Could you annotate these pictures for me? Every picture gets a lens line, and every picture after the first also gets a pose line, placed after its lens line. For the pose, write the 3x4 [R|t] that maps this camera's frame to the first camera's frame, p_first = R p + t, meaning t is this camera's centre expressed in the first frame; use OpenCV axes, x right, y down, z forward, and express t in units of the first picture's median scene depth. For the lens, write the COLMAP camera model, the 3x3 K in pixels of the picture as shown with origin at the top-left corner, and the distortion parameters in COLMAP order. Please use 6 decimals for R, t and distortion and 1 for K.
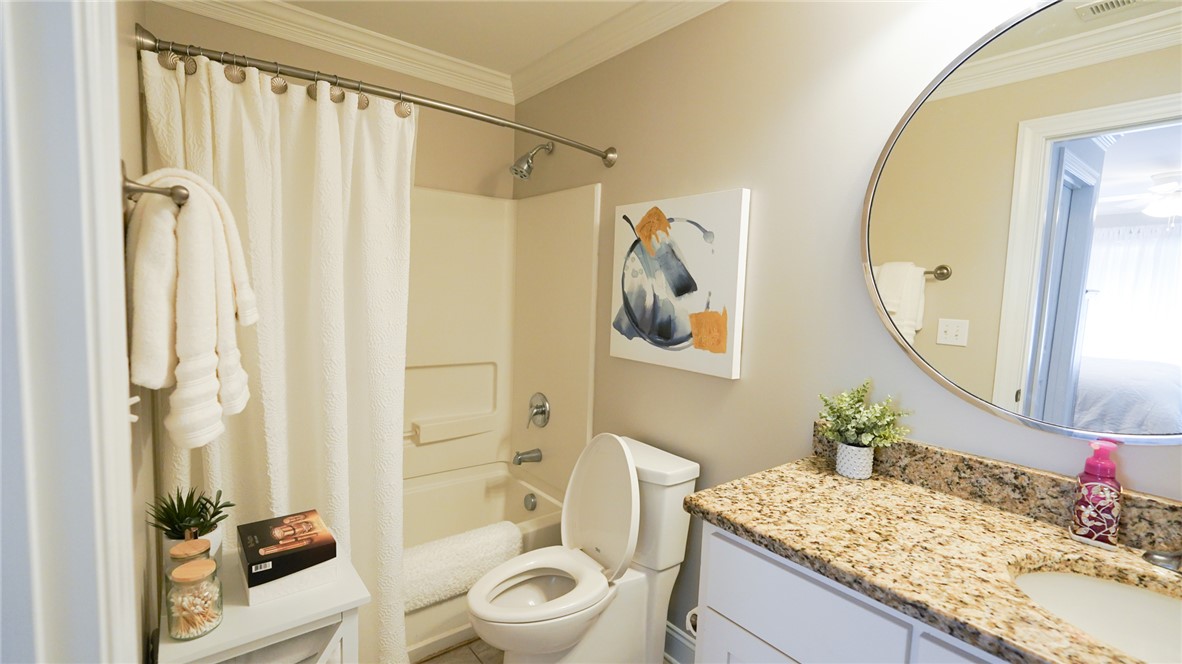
lens RADIAL K [[526.6, 0, 591.0], [0, 526.6, 332.0], [0, 0, 1]] dist [-0.021458, 0.008941]
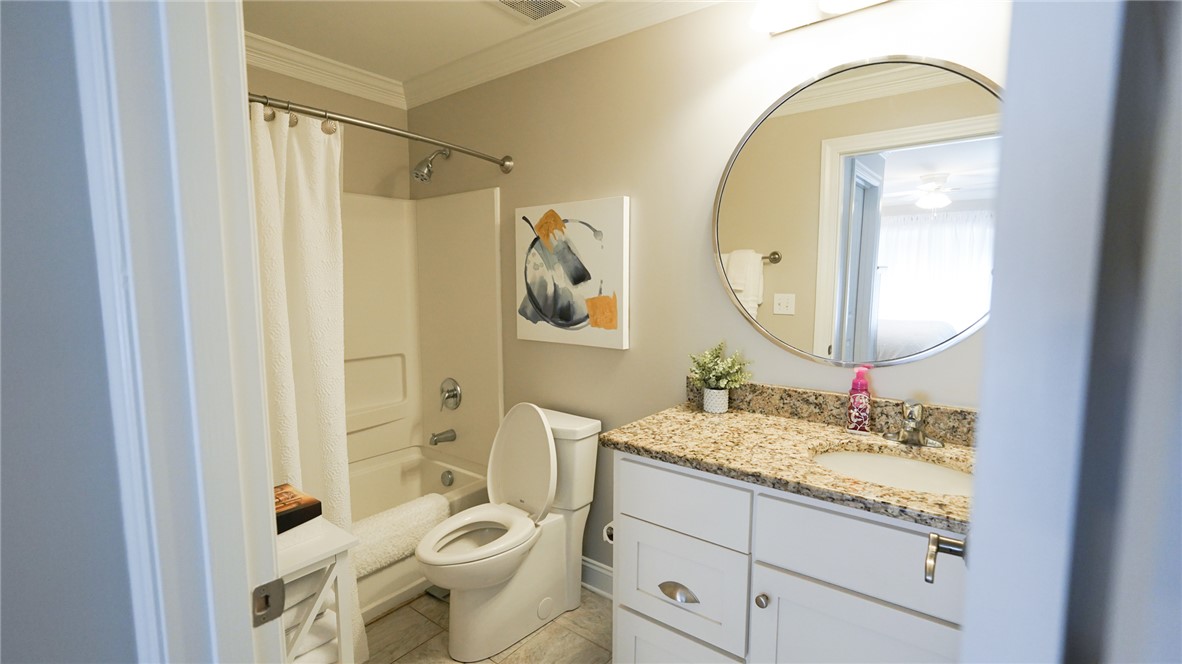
lens RADIAL K [[526.6, 0, 591.0], [0, 526.6, 332.0], [0, 0, 1]] dist [-0.021458, 0.008941]
pose [[0.971274, -0.060179, 0.230229, -0.097981], [0.055266, 0.998086, 0.027735, 0.009985], [-0.231457, -0.014214, 0.972741, -0.212774]]
